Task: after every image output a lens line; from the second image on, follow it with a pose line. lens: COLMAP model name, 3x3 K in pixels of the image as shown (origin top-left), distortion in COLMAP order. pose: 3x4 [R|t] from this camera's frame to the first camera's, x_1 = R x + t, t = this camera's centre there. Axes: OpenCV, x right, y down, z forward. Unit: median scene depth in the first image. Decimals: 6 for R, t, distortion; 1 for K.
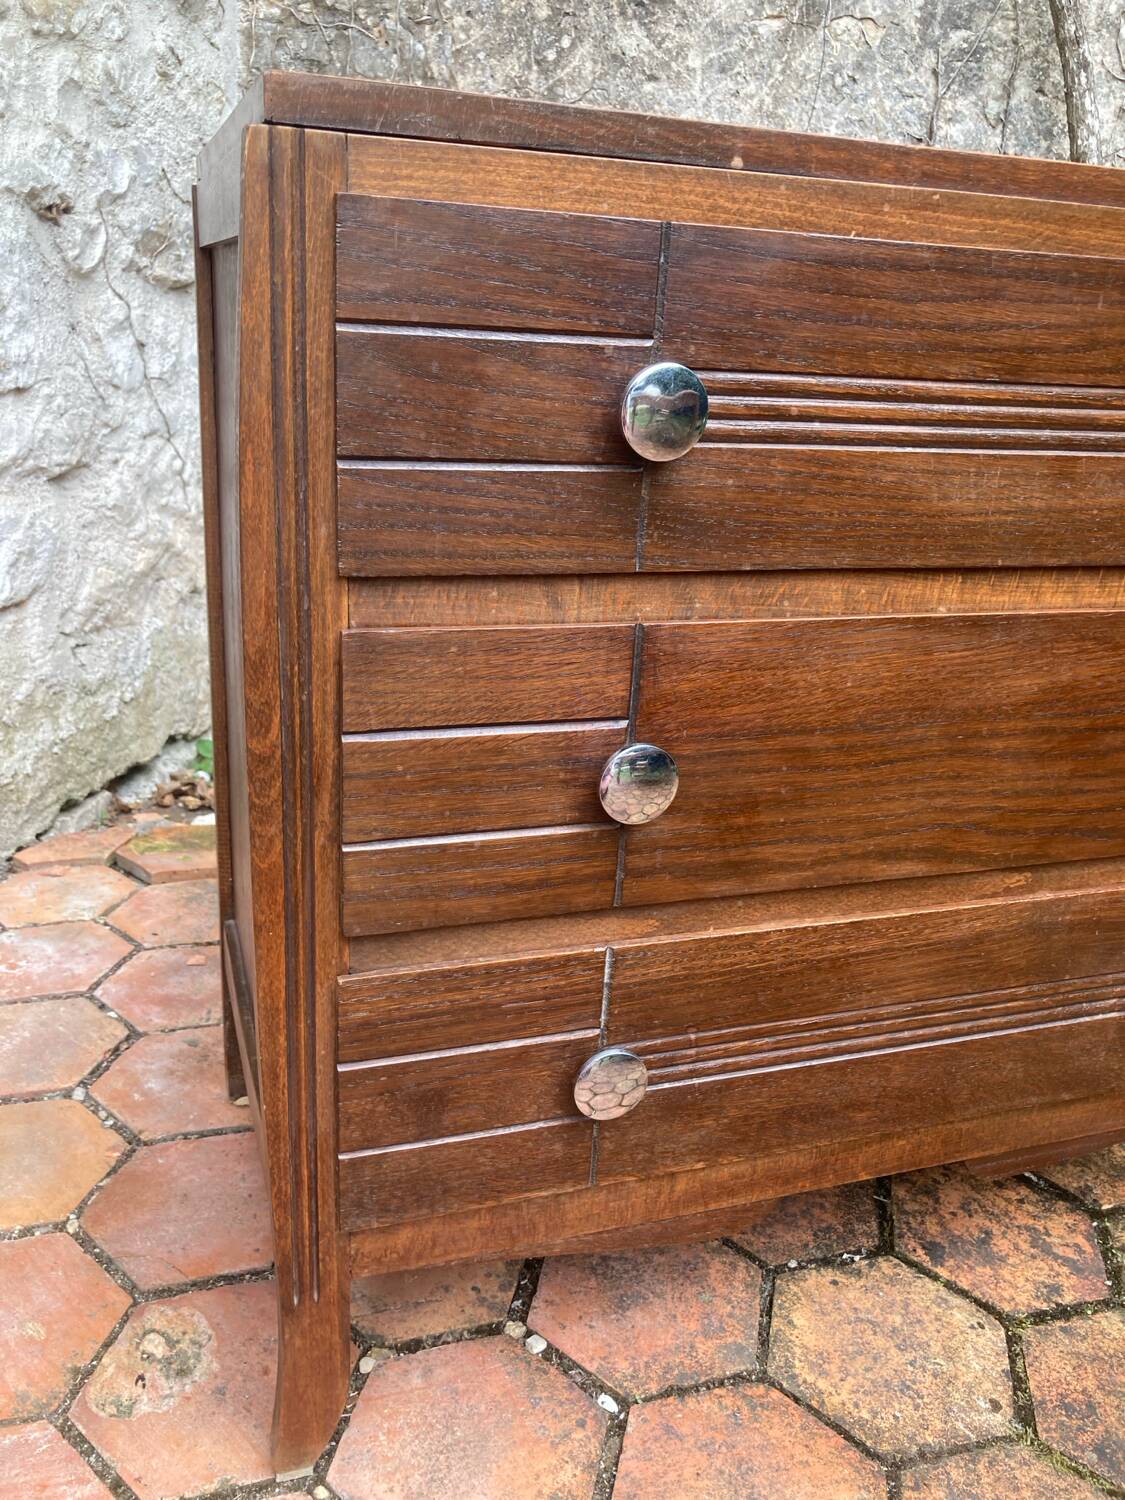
lens RADIAL K [[1257.0, 0, 554.2], [0, 1257.0, 755.9], [0, 0, 1]] dist [0.002472, 0.014368]
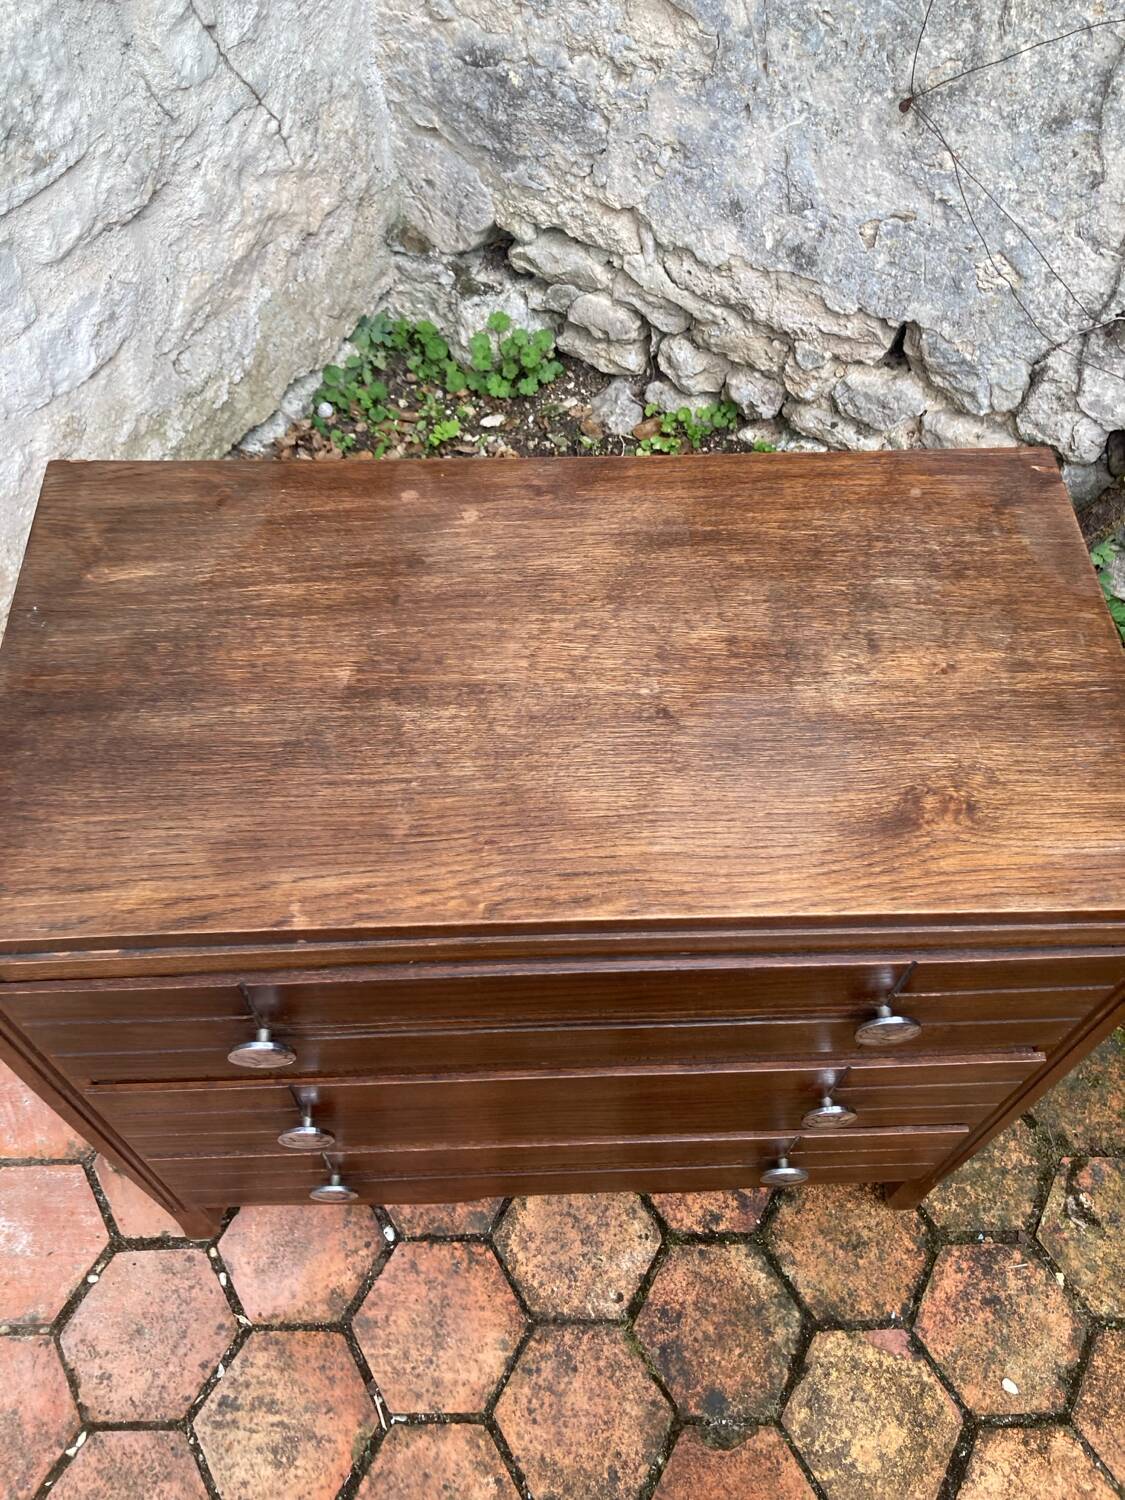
lens RADIAL K [[1246.6, 0, 555.0], [0, 1246.6, 740.8], [0, 0, 1]] dist [0.000003, 0.020962]
pose [[0.957982, 0.215955, -0.188769, 0.411494], [-0.062282, 0.799041, 0.598042, -0.976768], [0.279984, -0.561156, 0.778917, 0.139545]]
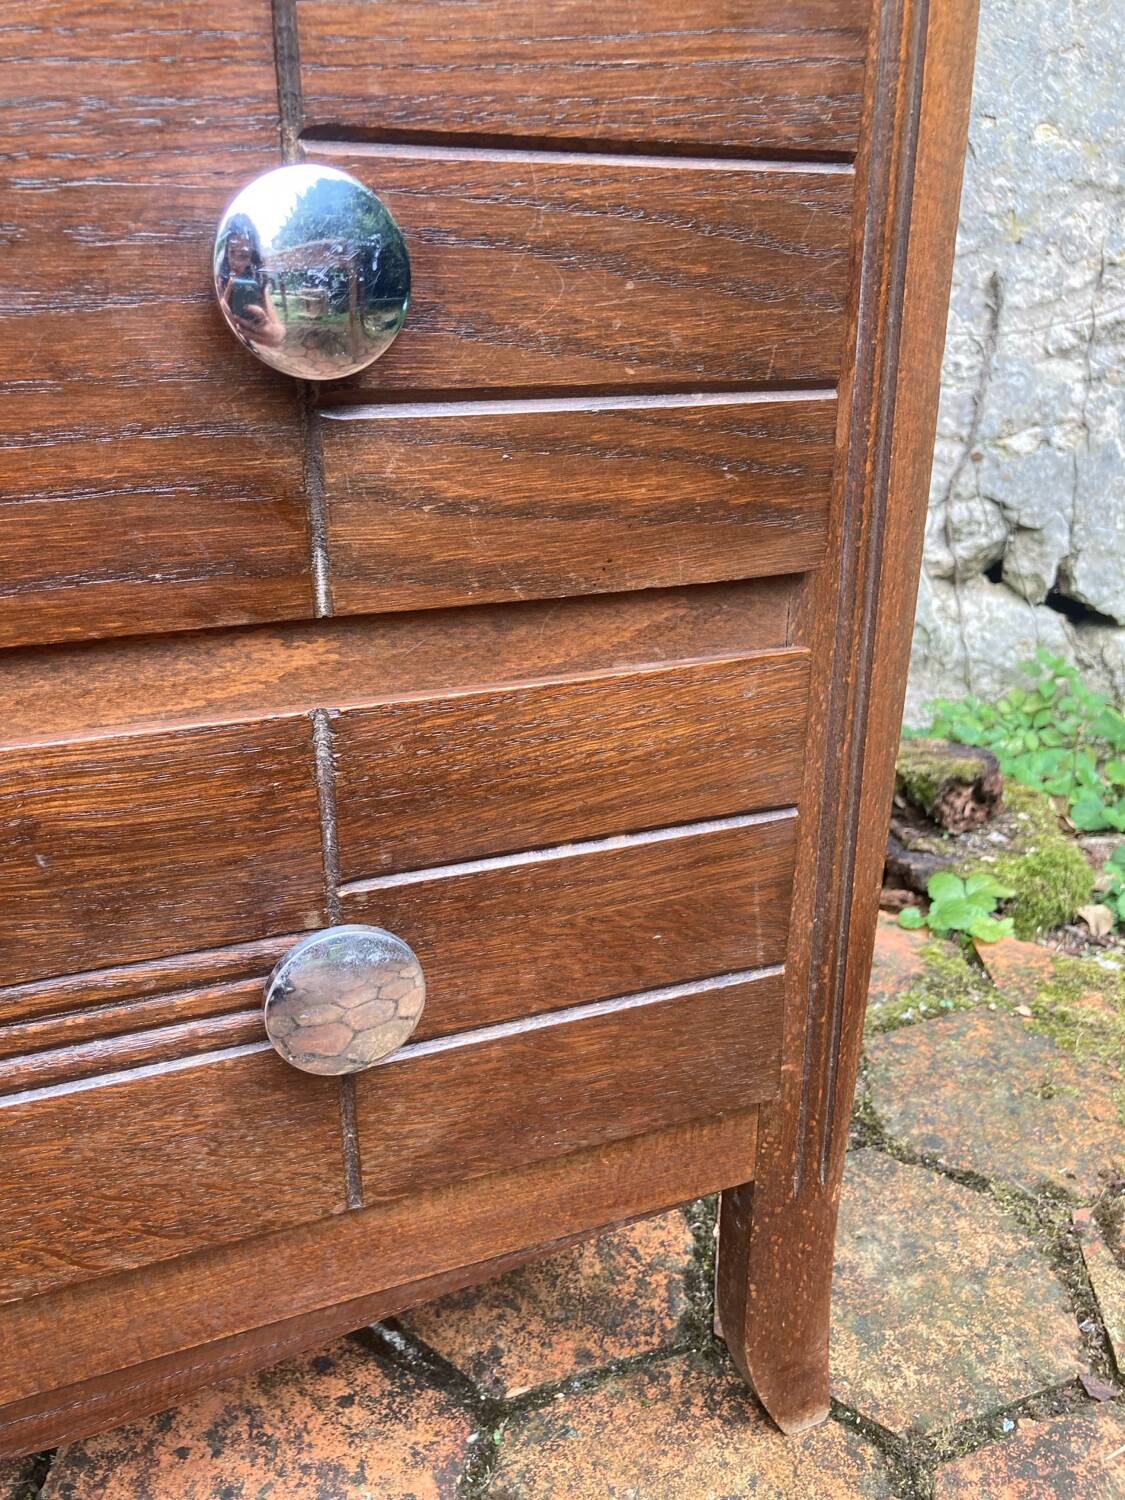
lens RADIAL K [[1262.6, 0, 558.0], [0, 1262.6, 760.3], [0, 0, 1]] dist [-0.013691, 0.032757]
pose [[0.996072, -0.074482, 0.047886, 0.548090], [0.073917, 0.997173, 0.013475, 0.111812], [-0.048754, -0.009883, 0.998762, 0.587188]]
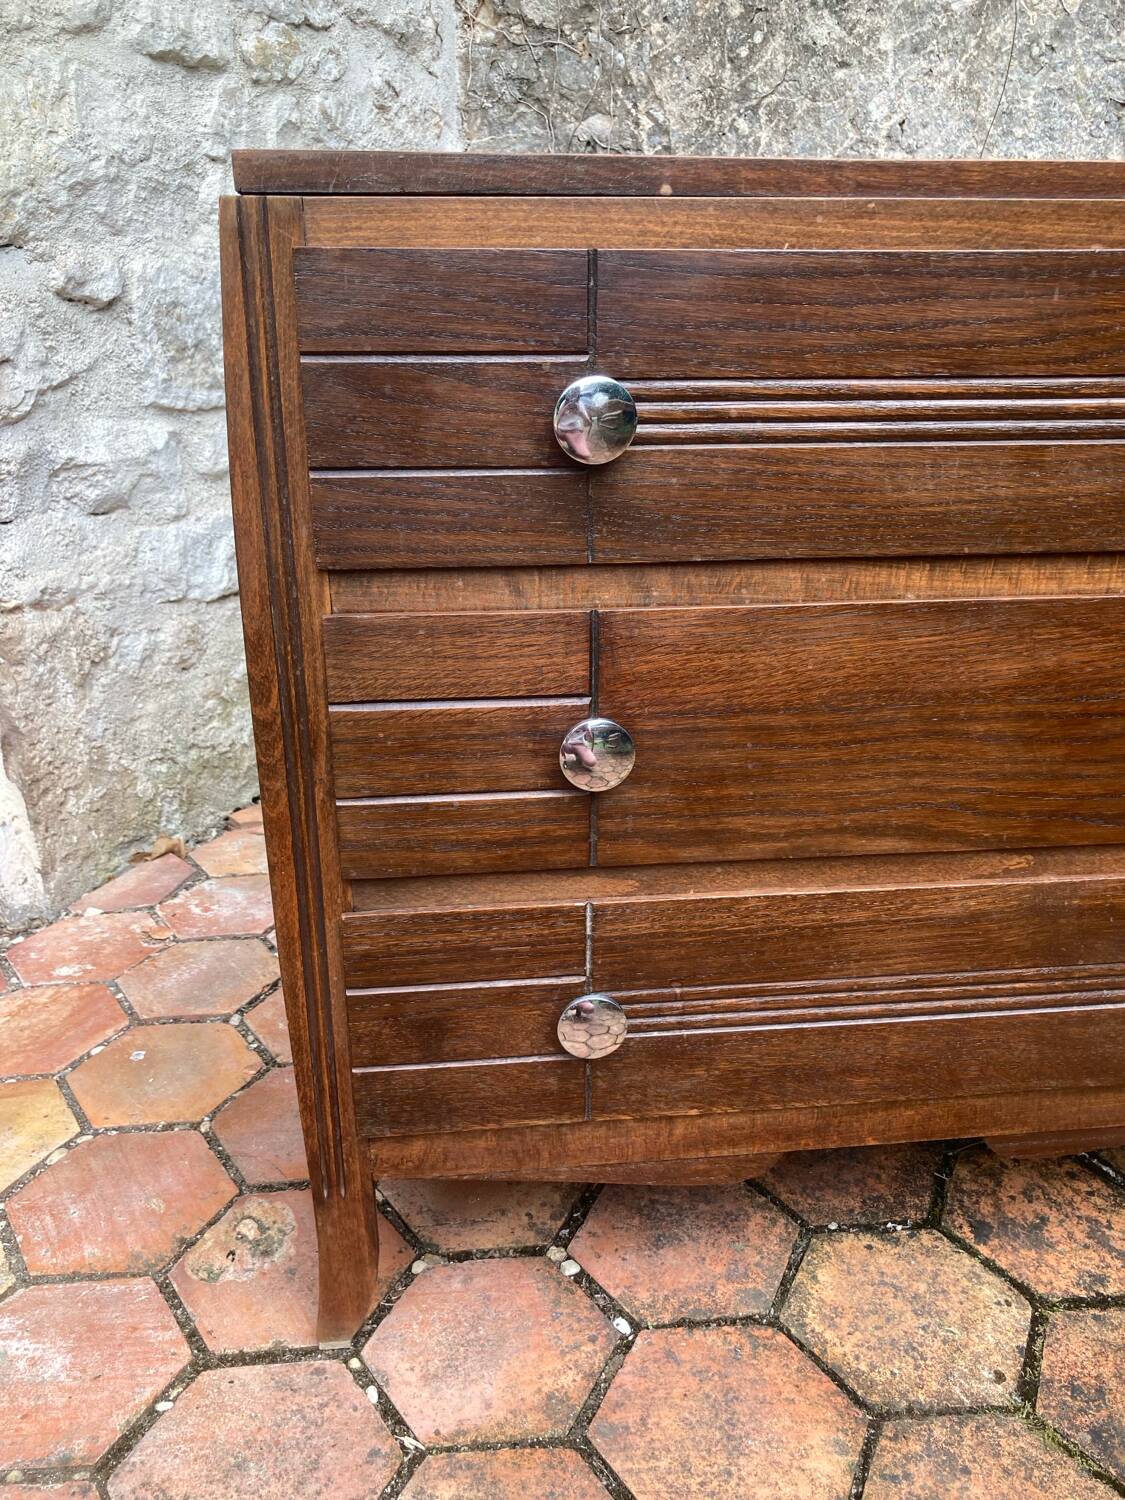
lens RADIAL K [[1255.9, 0, 569.2], [0, 1255.9, 759.6], [0, 0, 1]] dist [0.001718, 0.014428]
pose [[0.974416, 0.026059, -0.223237, 0.222043], [-0.023165, 0.999610, 0.015571, 0.007760], [0.223555, -0.010002, 0.974640, -0.065359]]
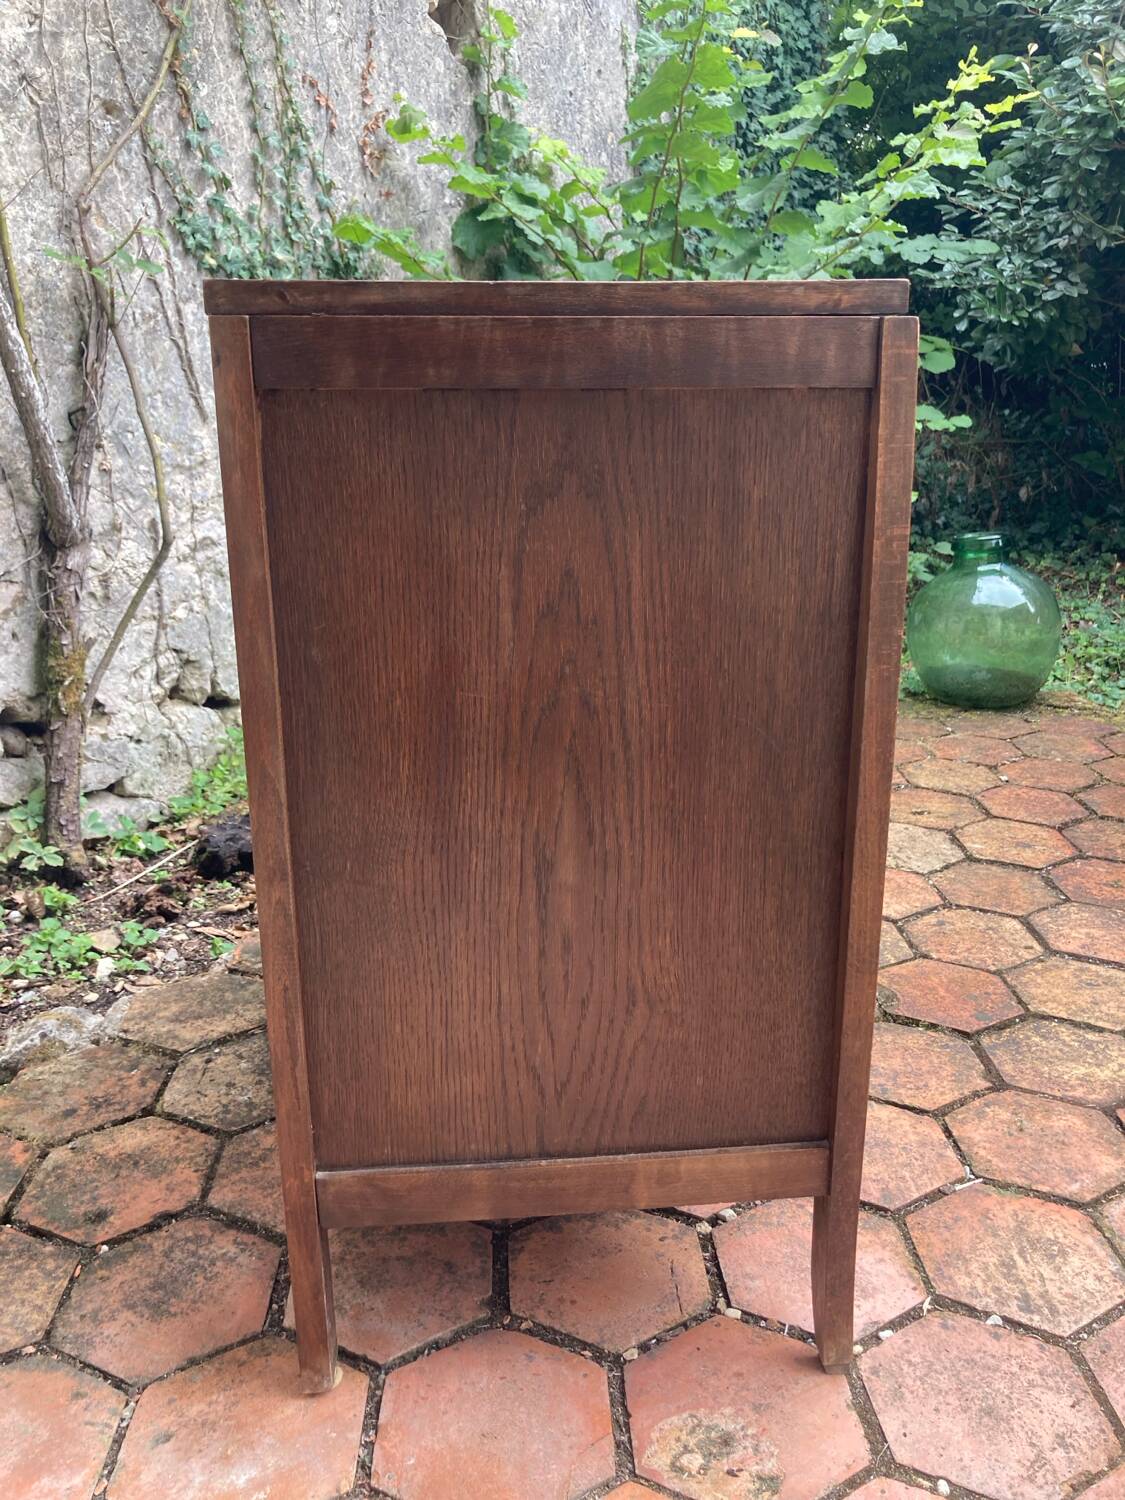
lens RADIAL K [[1242.9, 0, 587.7], [0, 1242.9, 742.0], [0, 0, 1]] dist [-0.008876, 0.039266]
pose [[0.239581, -0.329157, 0.913376, -1.055705], [0.342769, 0.908870, 0.237624, -0.317747], [-0.908356, 0.256147, 0.330573, 0.602296]]
